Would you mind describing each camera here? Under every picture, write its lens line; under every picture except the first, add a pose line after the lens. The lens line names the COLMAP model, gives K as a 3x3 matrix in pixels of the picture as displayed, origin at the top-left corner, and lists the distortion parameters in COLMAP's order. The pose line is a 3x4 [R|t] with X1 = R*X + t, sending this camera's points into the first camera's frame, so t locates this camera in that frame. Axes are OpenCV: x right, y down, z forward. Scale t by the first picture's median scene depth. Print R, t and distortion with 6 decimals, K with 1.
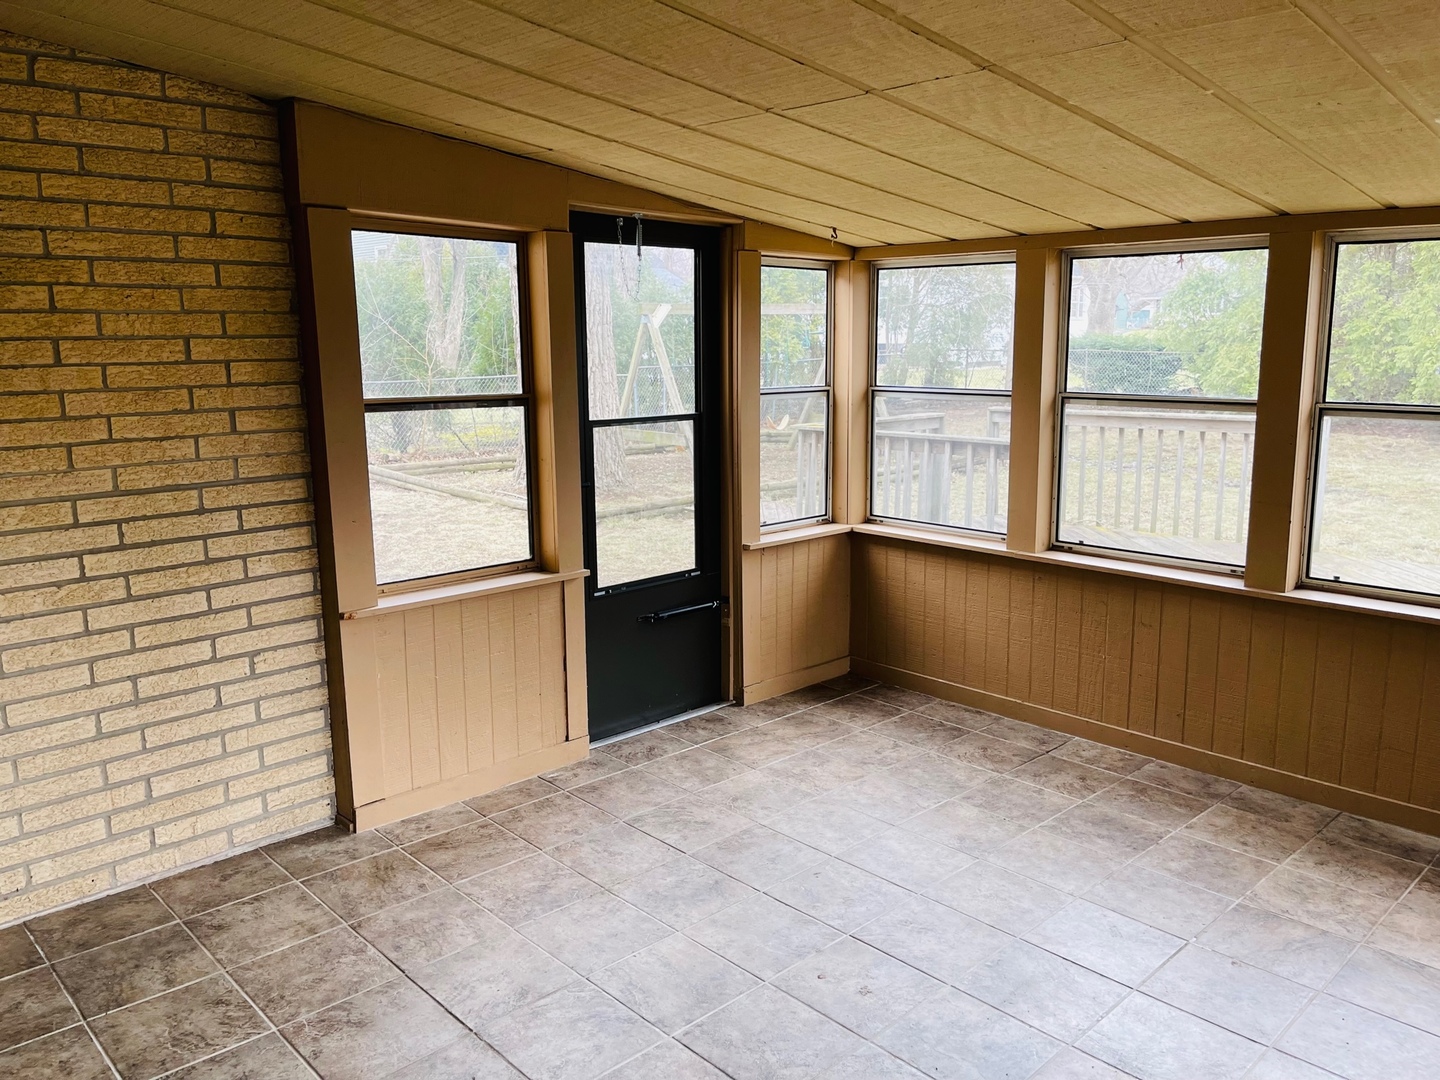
lens RADIAL K [[1089.6, 0, 722.3], [0, 1089.6, 529.2], [0, 0, 1]] dist [0.079537, -0.109644]
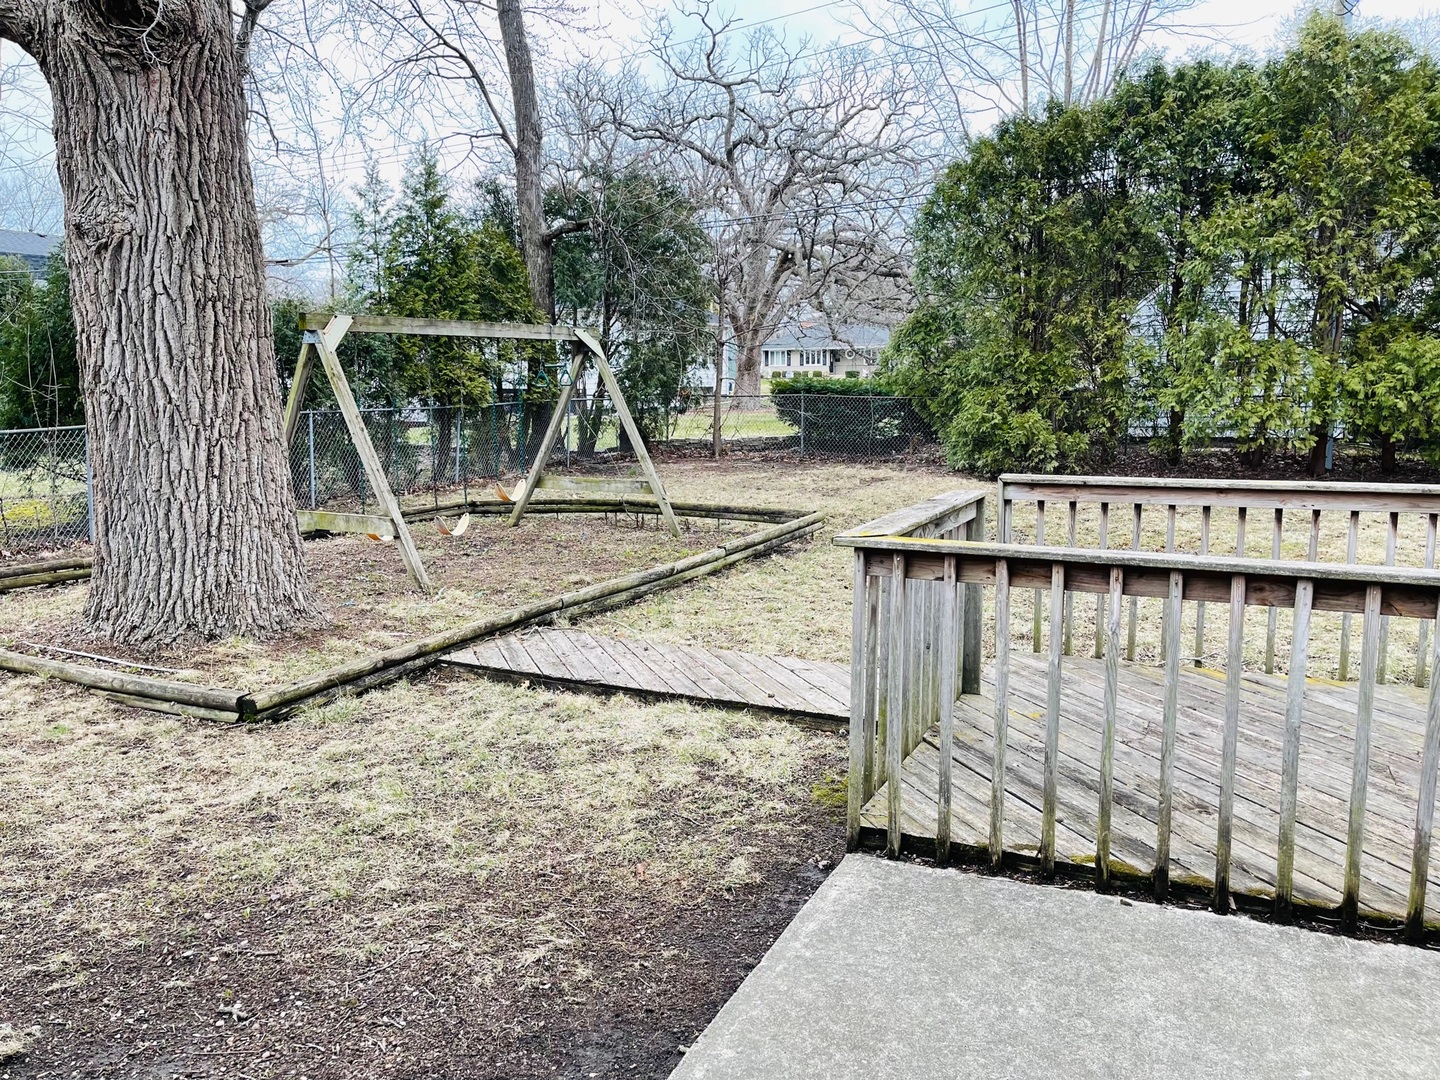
lens RADIAL K [[1077.2, 0, 723.1], [0, 1077.2, 516.2], [0, 0, 1]] dist [0.095318, -0.136017]
pose [[0.935393, -0.038295, 0.351530, -0.231723], [0.056821, 0.997478, -0.042532, -0.152487], [-0.349015, 0.059758, 0.935210, 1.046399]]
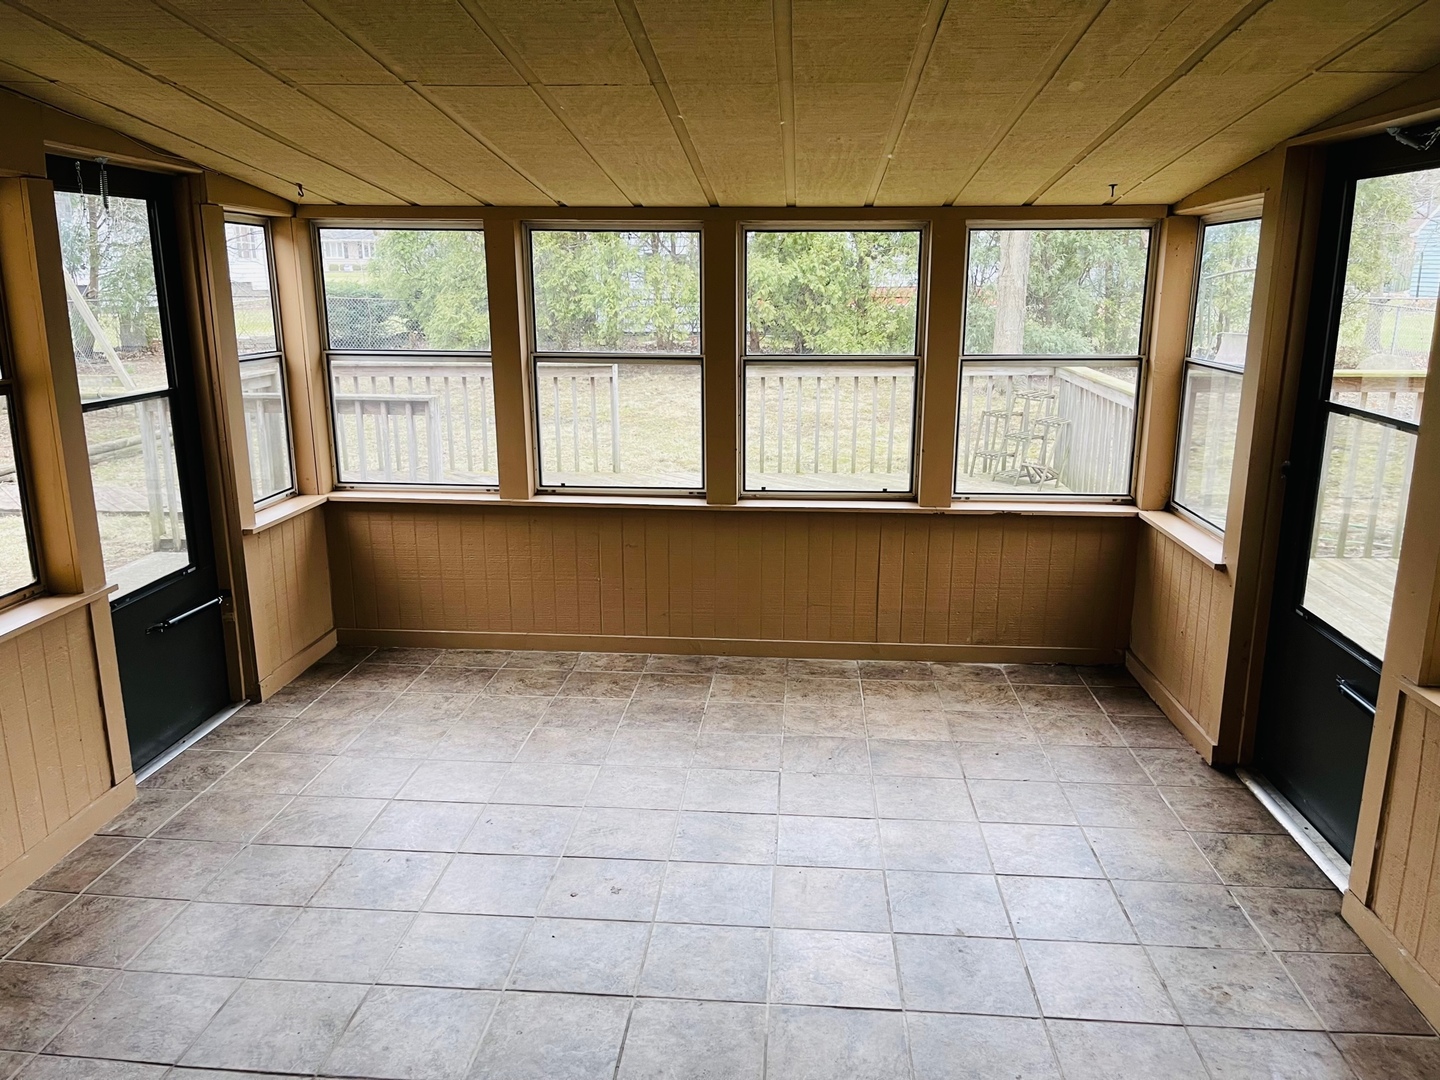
lens RADIAL K [[1078.9, 0, 720.1], [0, 1078.9, 542.6], [0, 0, 1]] dist [0.085642, -0.109914]
pose [[0.749325, -0.152601, 0.644380, -0.282632], [0.110670, 0.988258, 0.105344, -0.028527], [-0.652889, -0.007624, 0.757415, 0.043355]]
